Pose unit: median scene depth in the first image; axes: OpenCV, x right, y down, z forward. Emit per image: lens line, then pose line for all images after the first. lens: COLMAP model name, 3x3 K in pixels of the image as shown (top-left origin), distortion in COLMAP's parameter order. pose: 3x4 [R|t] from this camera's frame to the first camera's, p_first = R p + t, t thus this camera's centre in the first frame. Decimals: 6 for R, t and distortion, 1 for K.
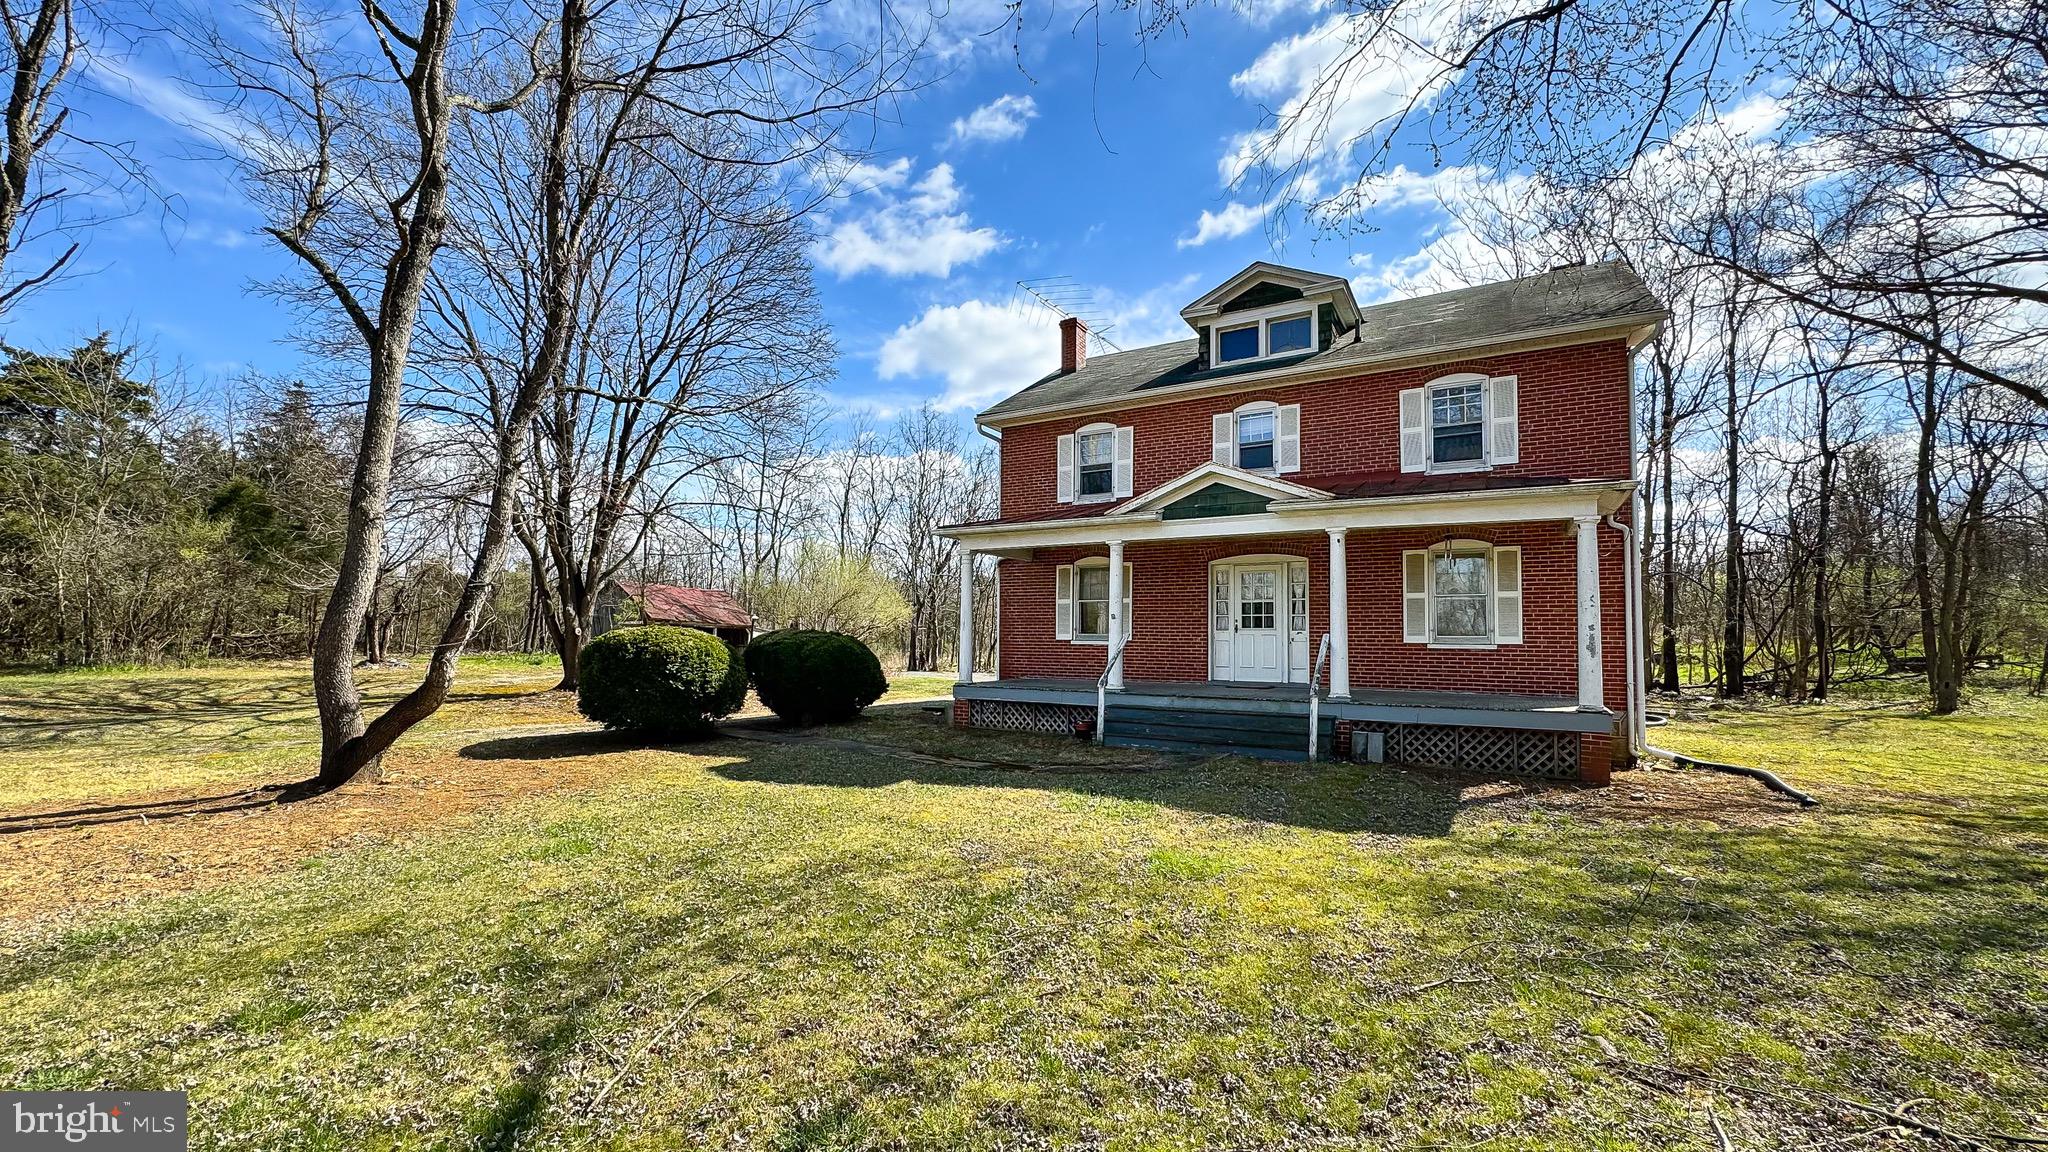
lens RADIAL K [[854.8, 0, 997.5], [0, 854.8, 600.5], [0, 0, 1]] dist [-0.012756, 0.000964]
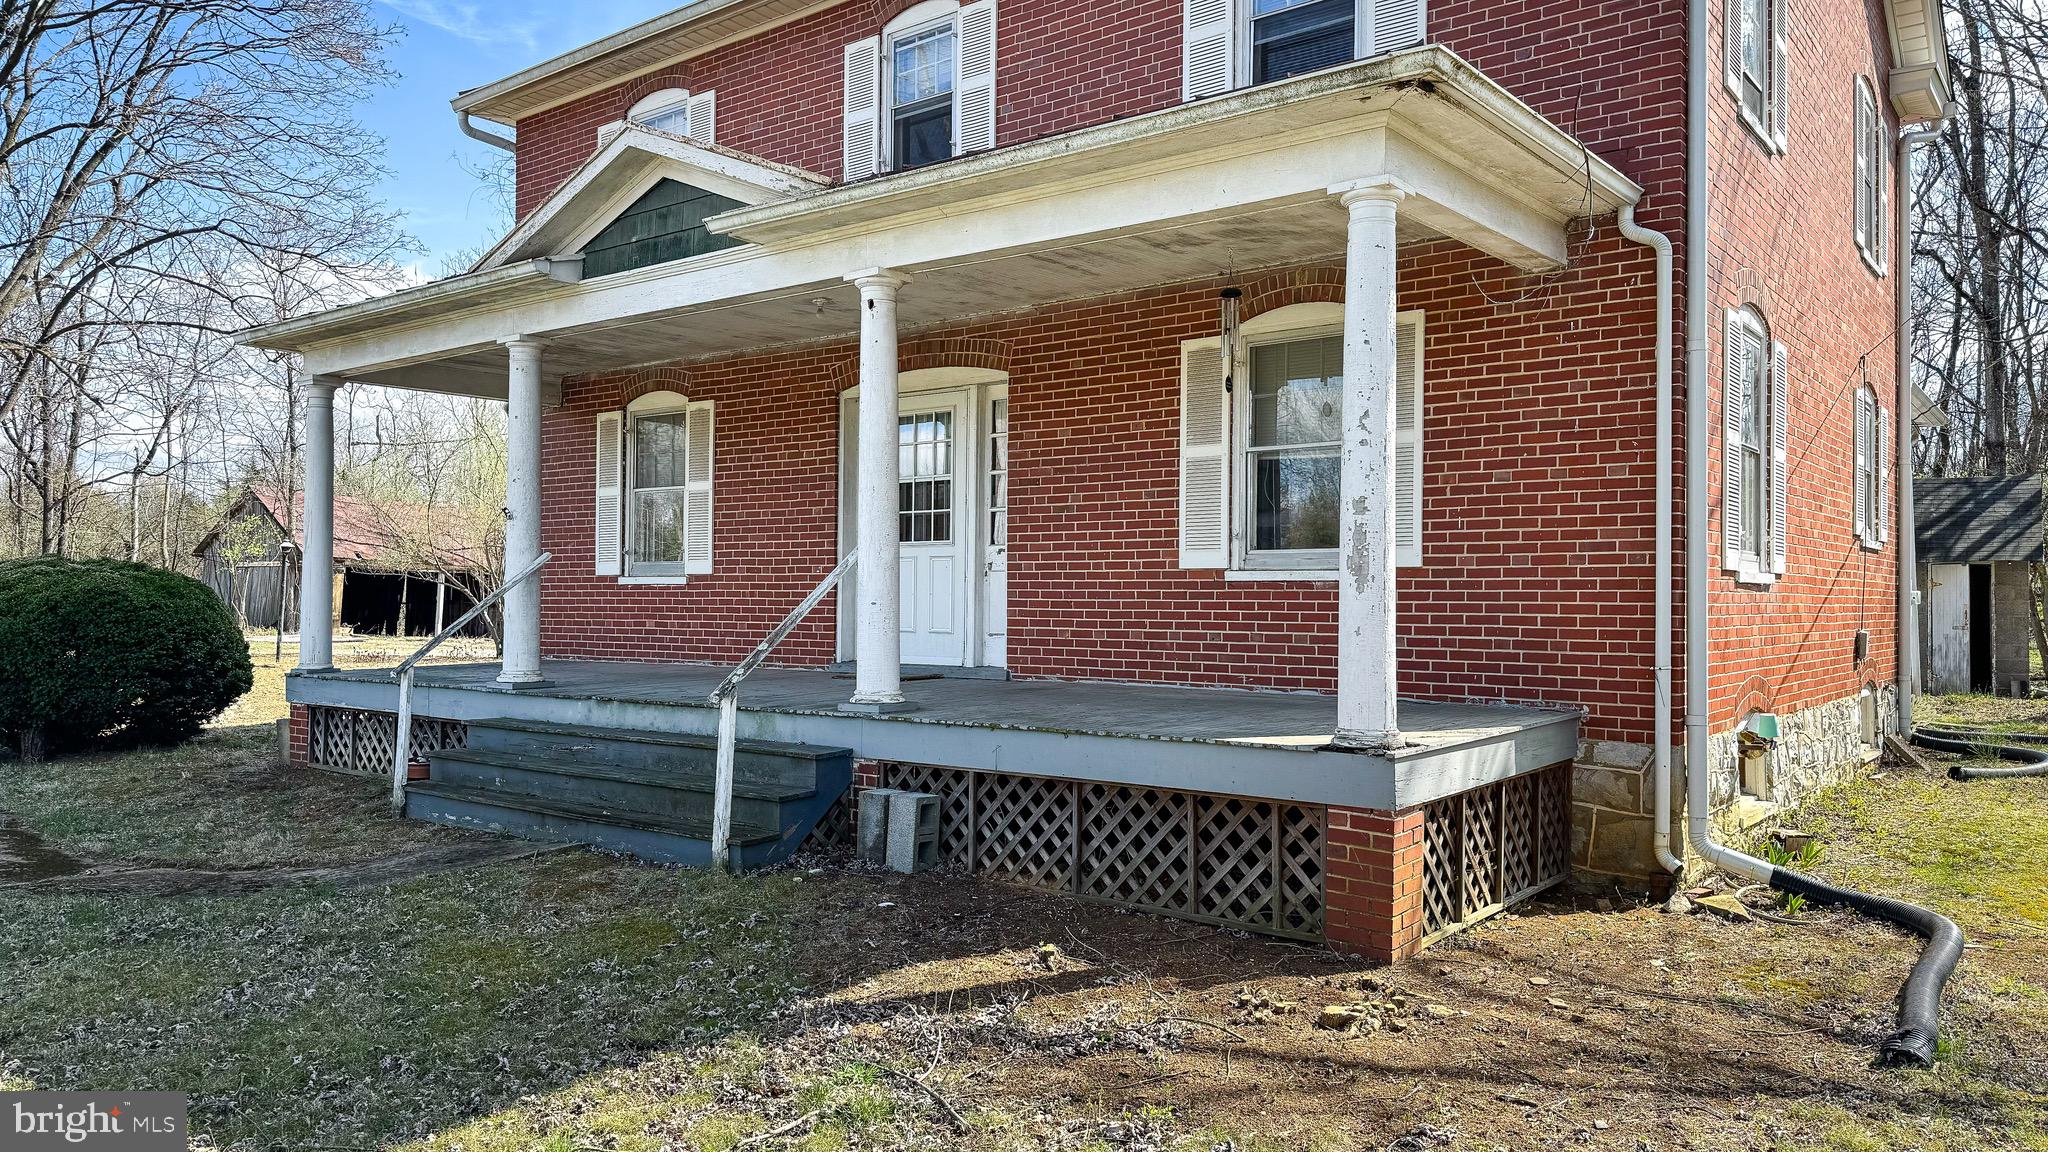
lens RADIAL K [[1466.4, 0, 994.9], [0, 1466.4, 595.0], [0, 0, 1]] dist [0.101924, -0.089094]
pose [[0.990909, -0.006841, -0.134358, 0.483170], [0.012528, 0.999059, 0.041526, 0.032044], [0.133947, -0.042832, 0.990062, 0.294676]]
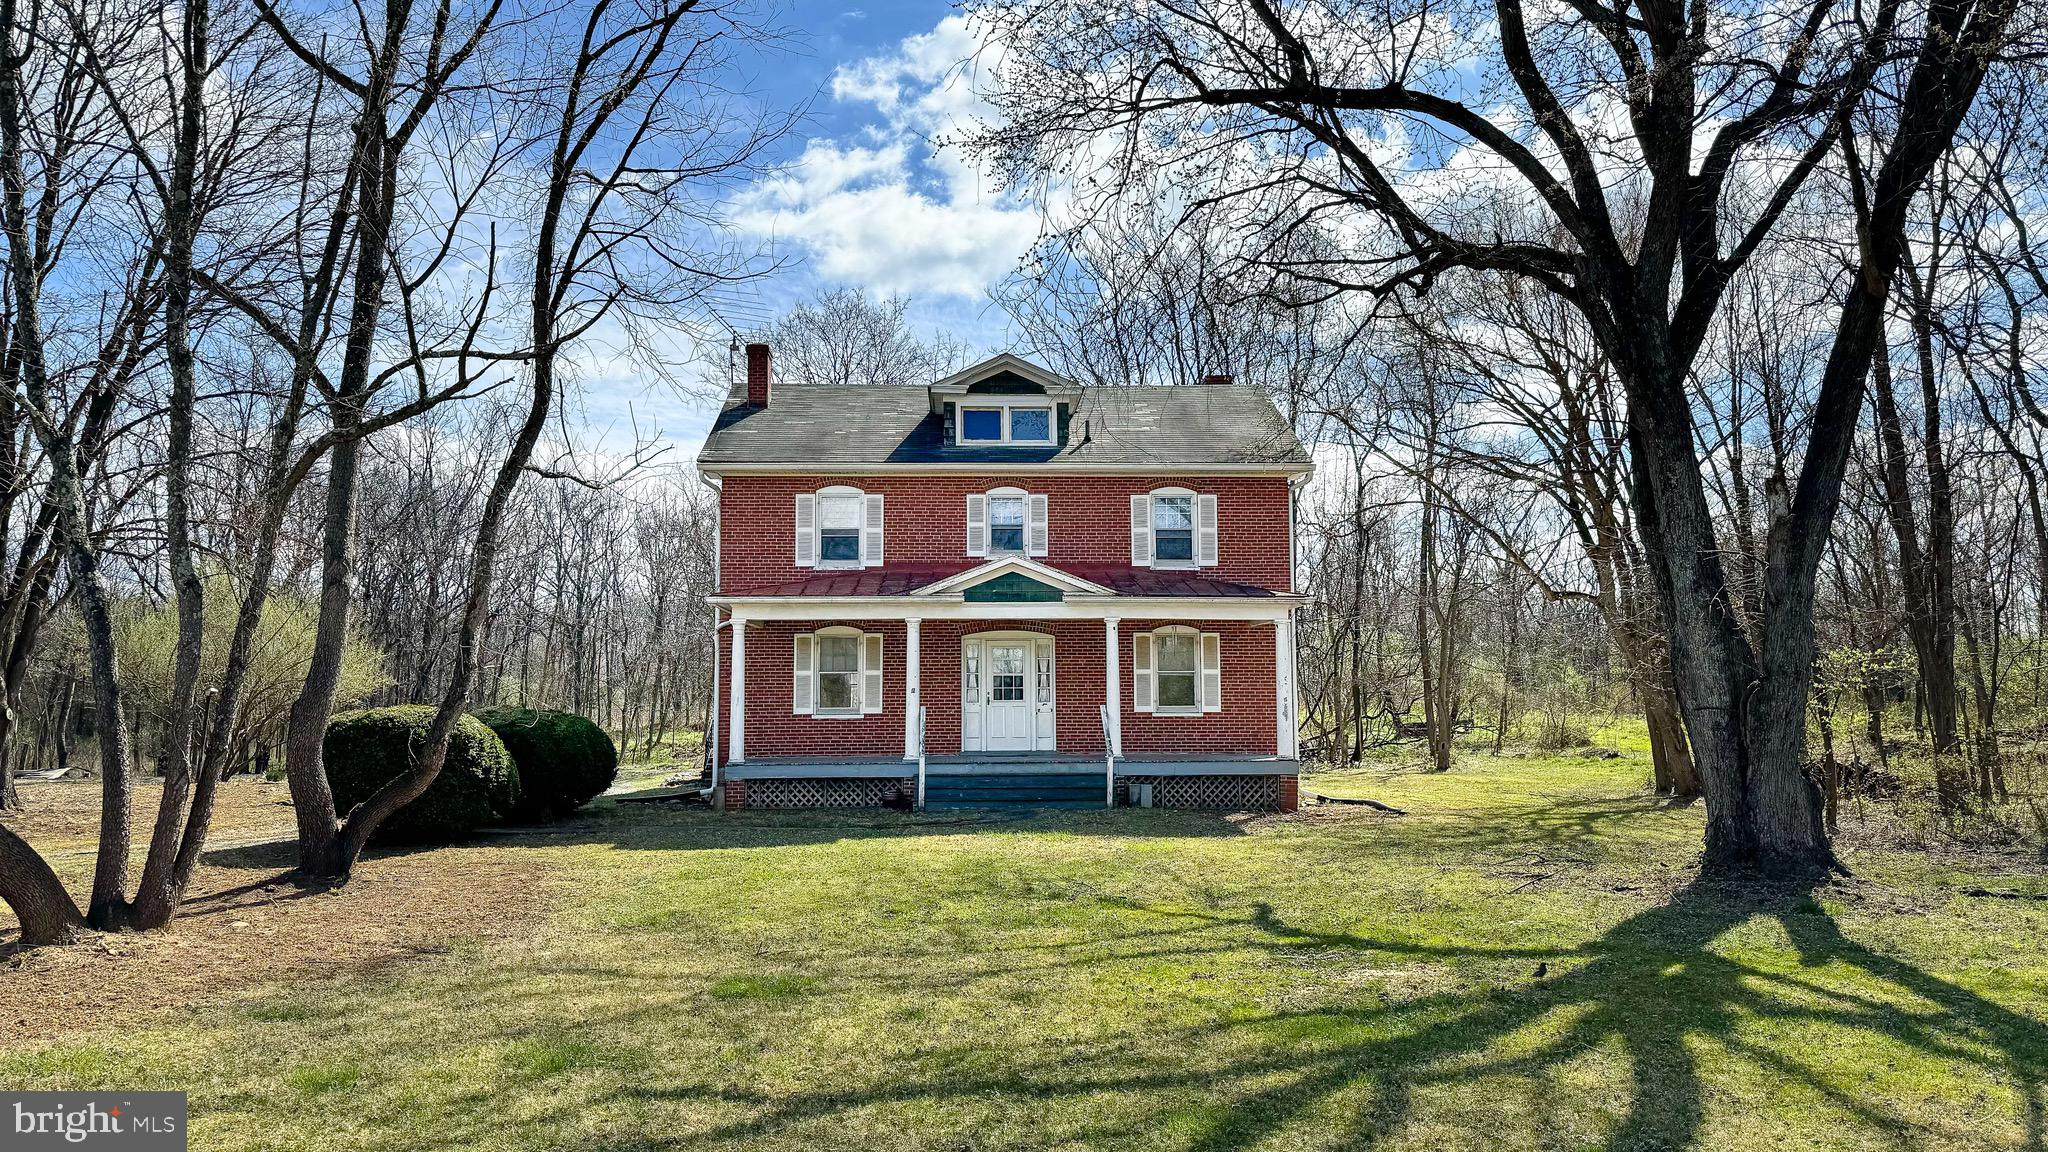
lens RADIAL K [[1501.7, 0, 1034.6], [0, 1501.7, 565.3], [0, 0, 1]] dist [0.028035, -0.001694]
pose [[0.826869, 0.042042, 0.560820, -0.793430], [-0.011526, 0.998259, -0.057841, -0.030292], [-0.562276, 0.041363, 0.825915, -0.625001]]
